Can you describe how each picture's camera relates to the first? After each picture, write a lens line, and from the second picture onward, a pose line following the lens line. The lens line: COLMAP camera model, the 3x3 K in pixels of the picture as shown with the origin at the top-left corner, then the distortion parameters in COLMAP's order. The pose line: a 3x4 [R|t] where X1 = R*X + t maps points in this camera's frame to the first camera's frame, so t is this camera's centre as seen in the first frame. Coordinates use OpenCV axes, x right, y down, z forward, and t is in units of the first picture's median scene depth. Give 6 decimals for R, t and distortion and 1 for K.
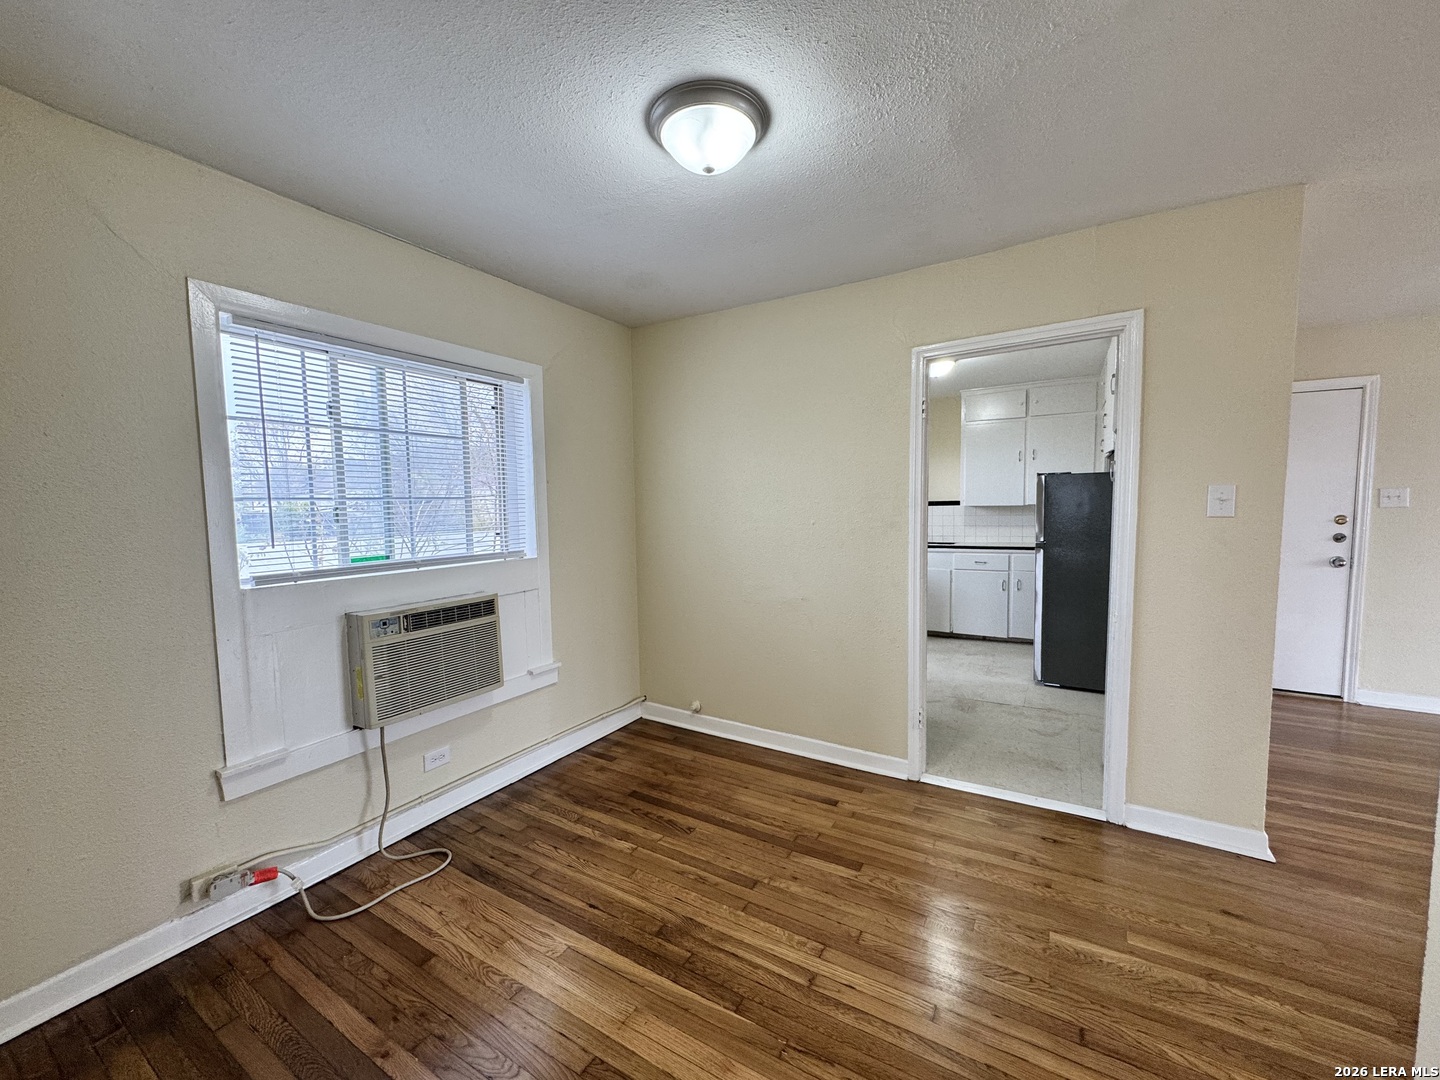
lens RADIAL K [[570.6, 0, 721.0], [0, 570.6, 540.7], [0, 0, 1]] dist [-0.002329, 0.000668]
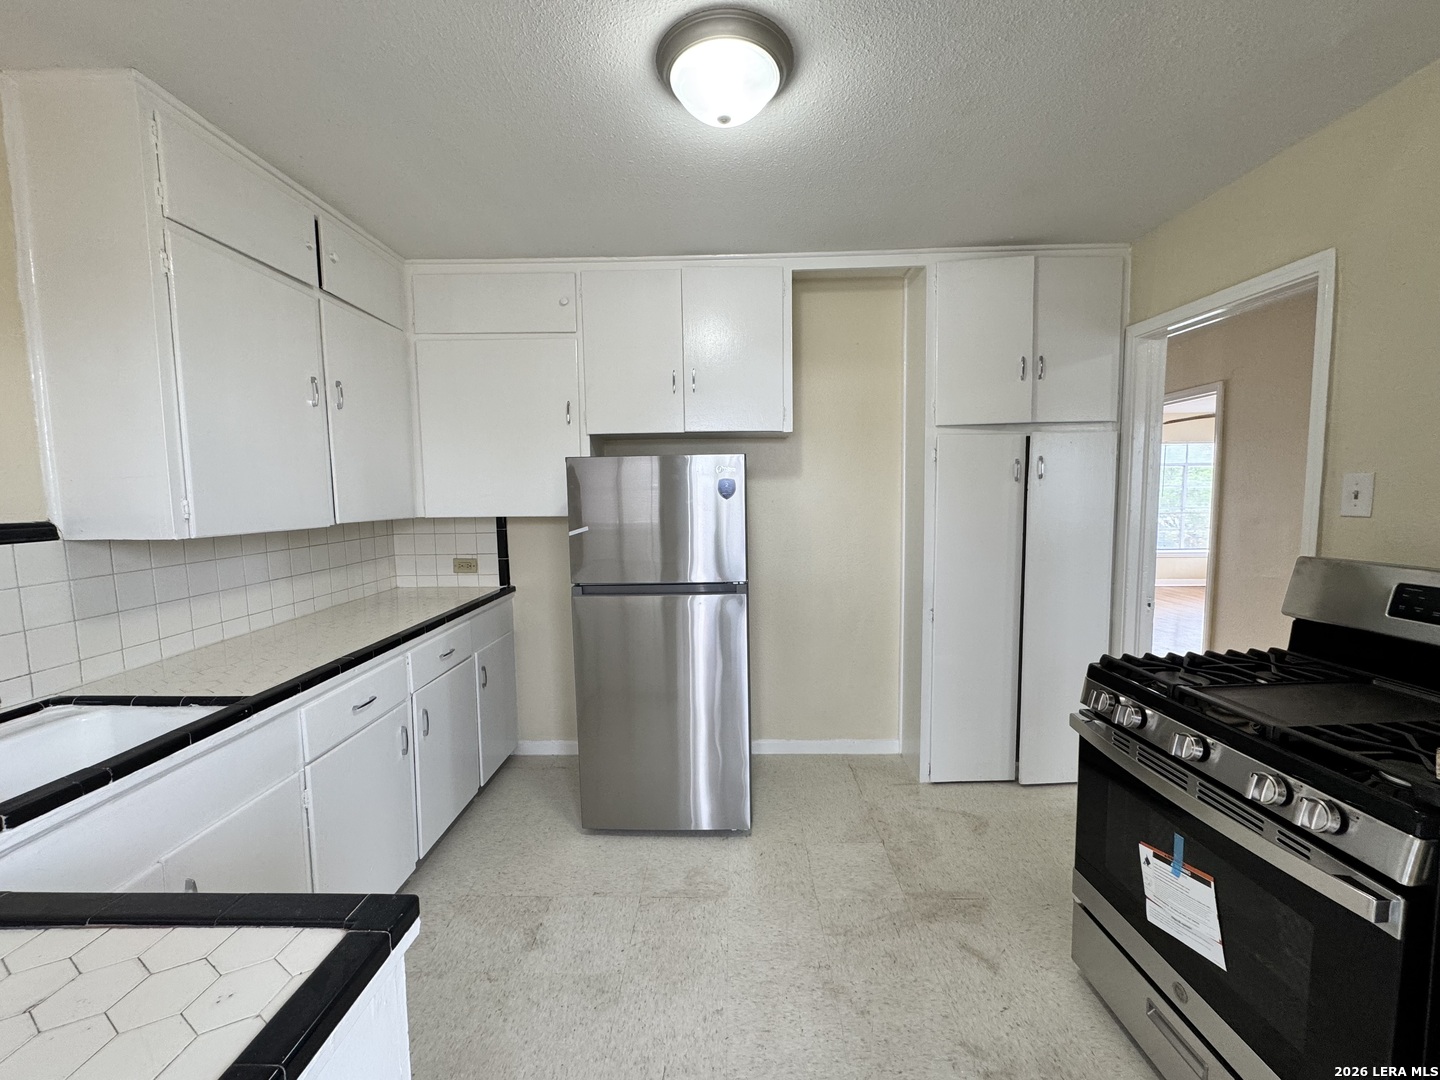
lens RADIAL K [[570.6, 0, 721.0], [0, 570.6, 544.0], [0, 0, 1]] dist [-0.002329, 0.000668]
pose [[-0.498432, -0.064344, 0.864538, 0.174428], [0.079088, 0.989708, 0.119257, -0.162783], [-0.863314, 0.127816, -0.488213, 2.117829]]
